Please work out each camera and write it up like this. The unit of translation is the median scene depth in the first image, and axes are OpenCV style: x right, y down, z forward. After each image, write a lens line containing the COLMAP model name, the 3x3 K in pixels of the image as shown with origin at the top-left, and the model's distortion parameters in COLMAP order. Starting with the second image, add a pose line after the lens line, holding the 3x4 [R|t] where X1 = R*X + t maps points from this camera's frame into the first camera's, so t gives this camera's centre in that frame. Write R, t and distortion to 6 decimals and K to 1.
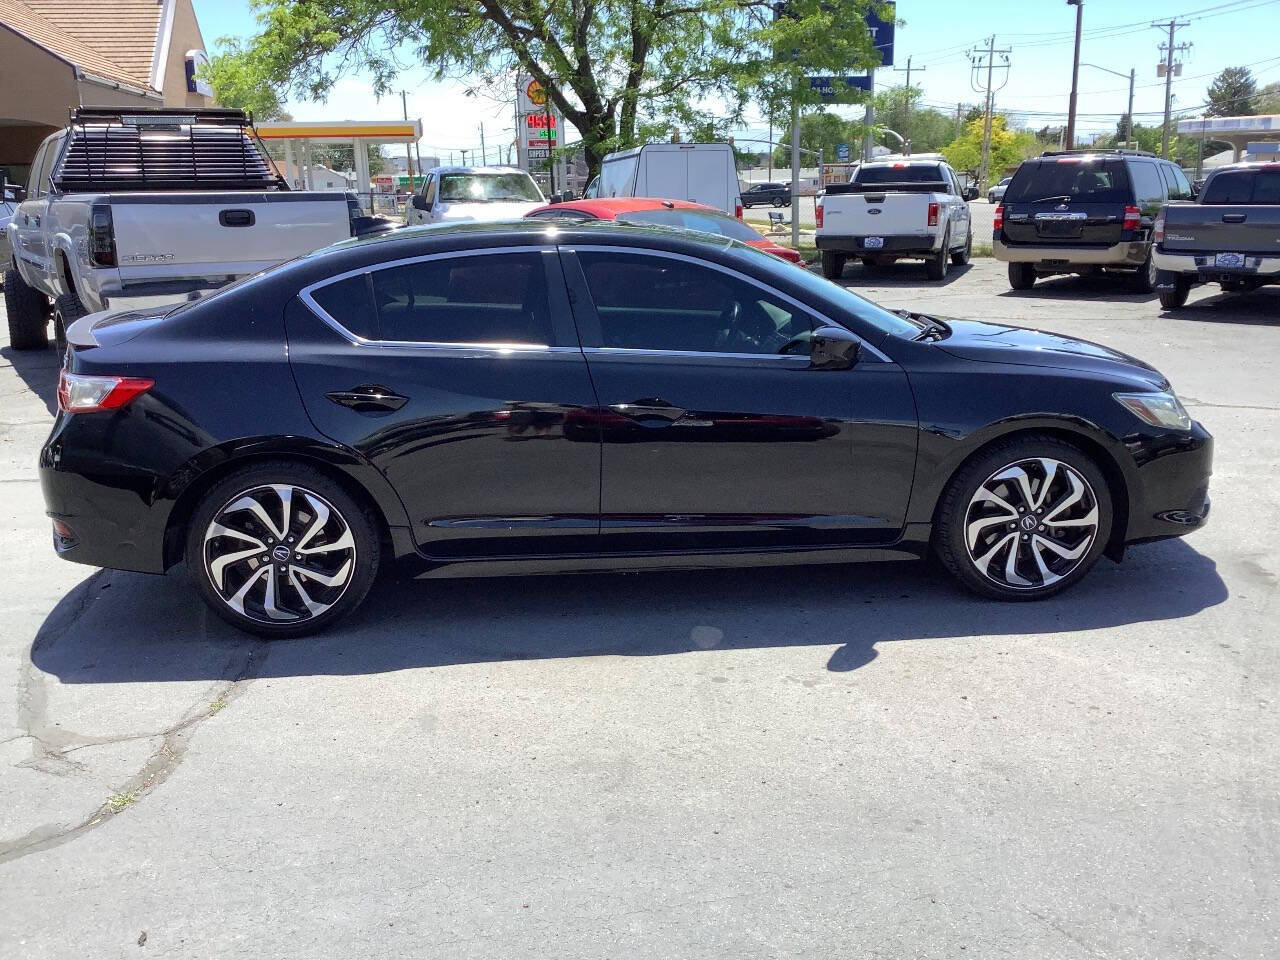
lens RADIAL K [[1147.4, 0, 641.8], [0, 1147.4, 475.5], [0, 0, 1]] dist [0.127306, -0.241599]
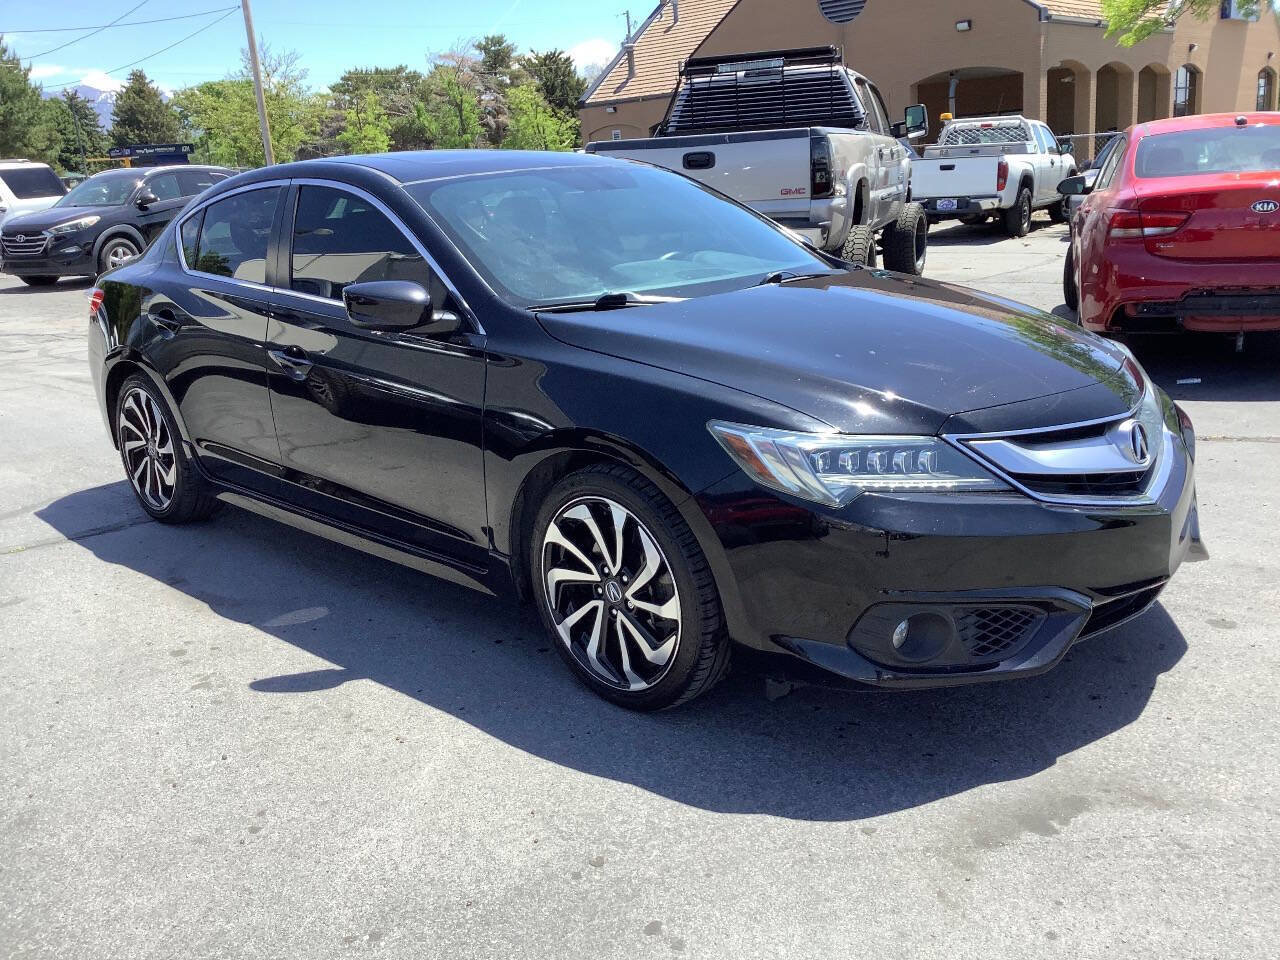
lens RADIAL K [[1147.4, 0, 641.8], [0, 1147.4, 475.5], [0, 0, 1]] dist [0.127306, -0.241599]
pose [[0.629407, 0.181049, -0.755690, 0.850947], [-0.144856, 0.982770, 0.114804, -0.107136], [0.763455, 0.037208, 0.644788, 0.586885]]
